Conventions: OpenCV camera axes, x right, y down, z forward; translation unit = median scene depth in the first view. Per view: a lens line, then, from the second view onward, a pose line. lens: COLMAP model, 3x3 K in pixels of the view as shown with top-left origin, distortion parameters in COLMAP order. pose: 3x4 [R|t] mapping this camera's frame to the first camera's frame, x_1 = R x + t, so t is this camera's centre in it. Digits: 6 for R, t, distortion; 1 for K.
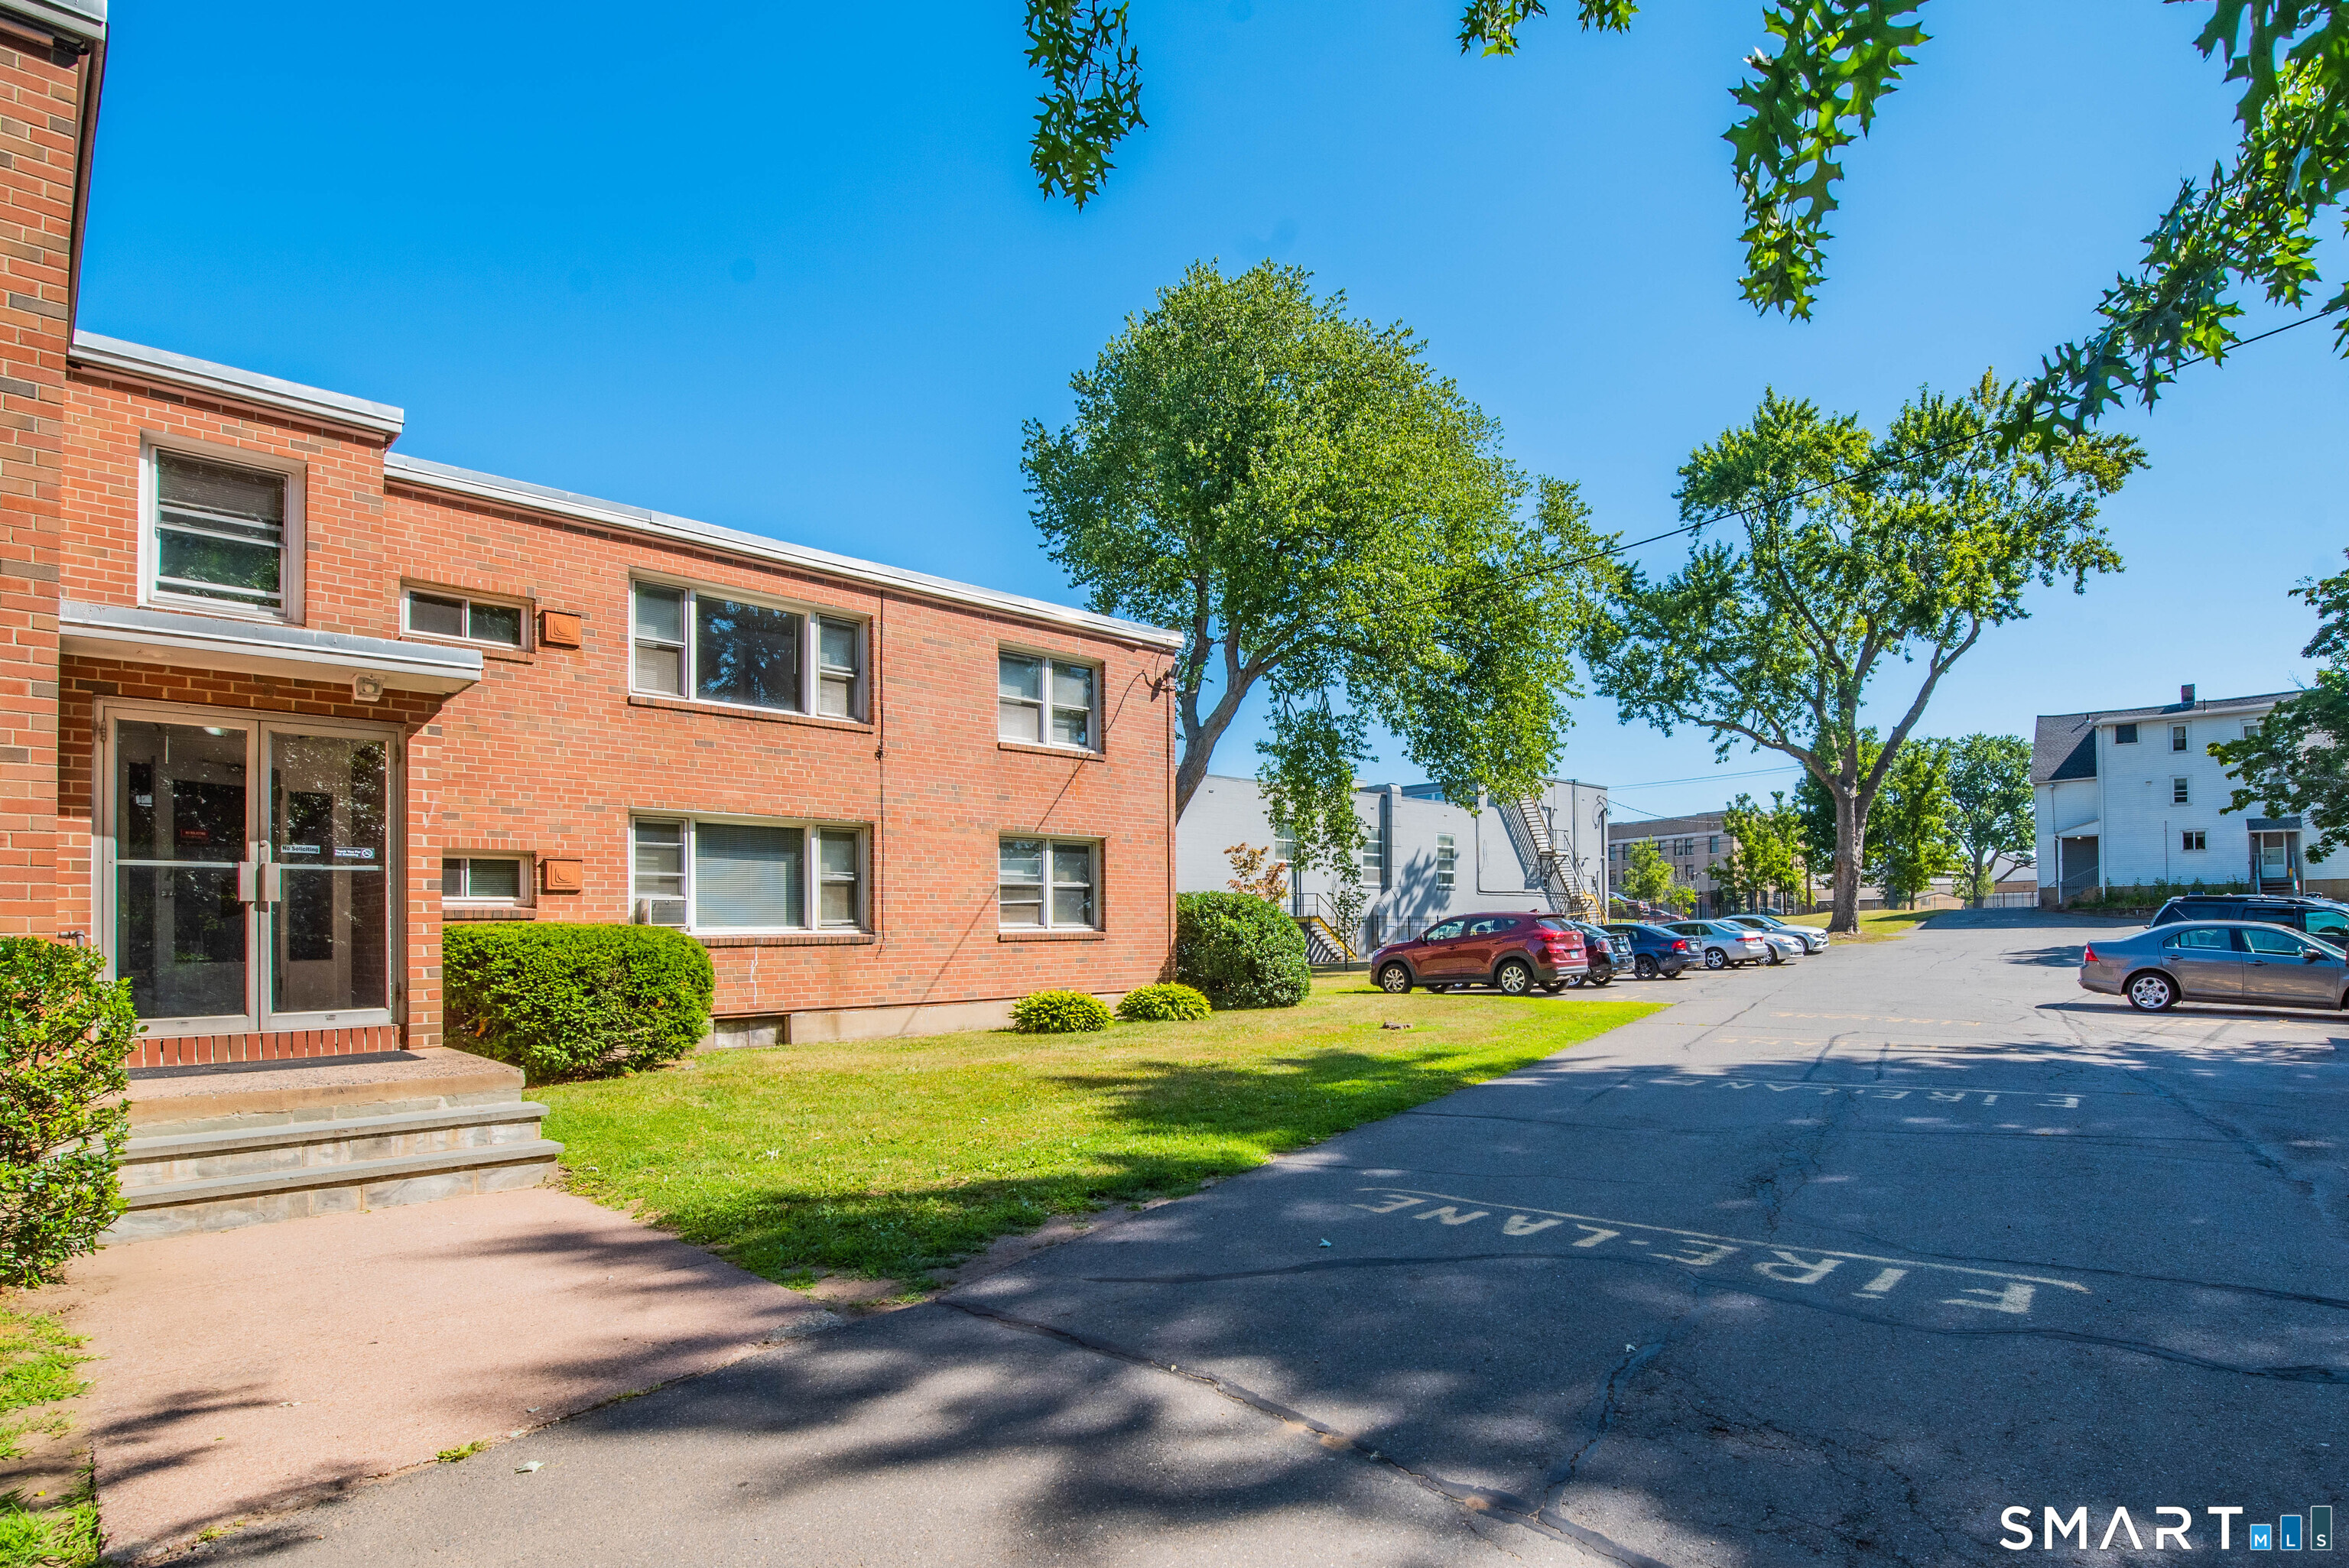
lens RADIAL K [[1232.8, 0, 1178.1], [0, 1232.8, 910.2], [0, 0, 1]] dist [-0.021953, -0.001320]
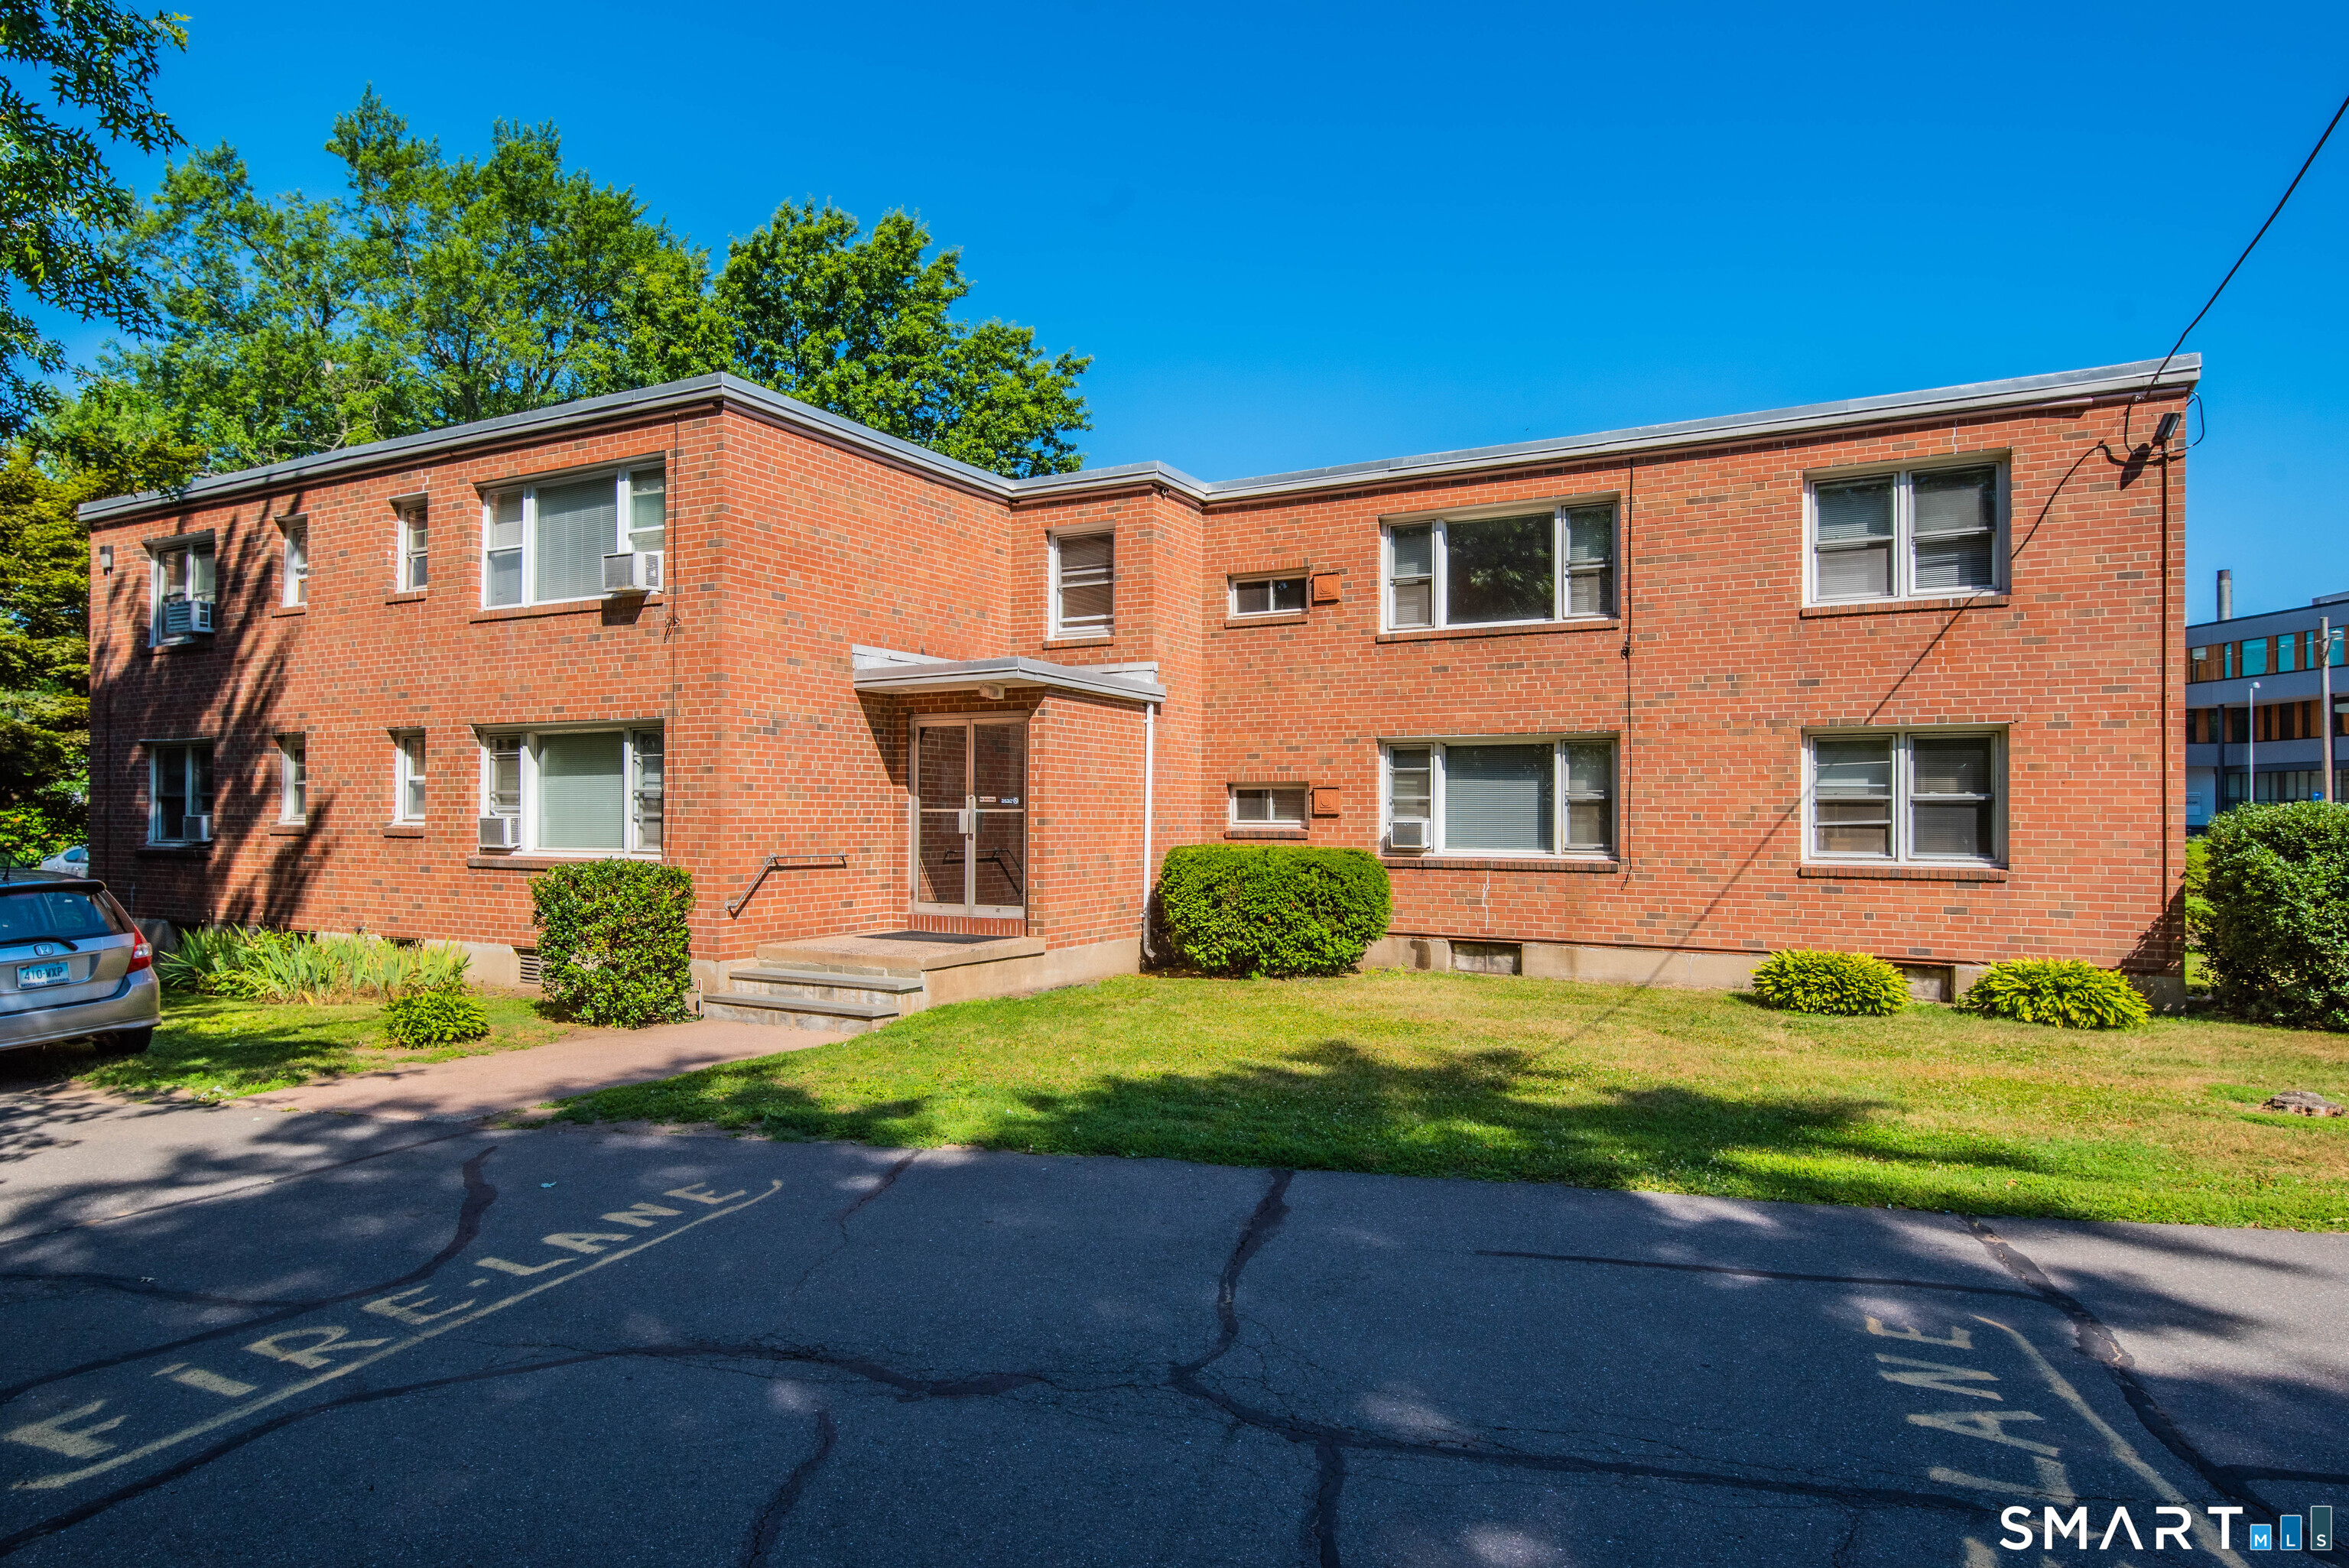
lens RADIAL K [[1274.6, 0, 1174.5], [0, 1274.6, 784.0], [0, 0, 1]] dist [0.020894, -0.014869]
pose [[0.291353, -0.013802, -0.956516, 0.533833], [0.012284, 0.999867, -0.010685, -0.029767], [0.956537, -0.008637, 0.291484, 0.453772]]
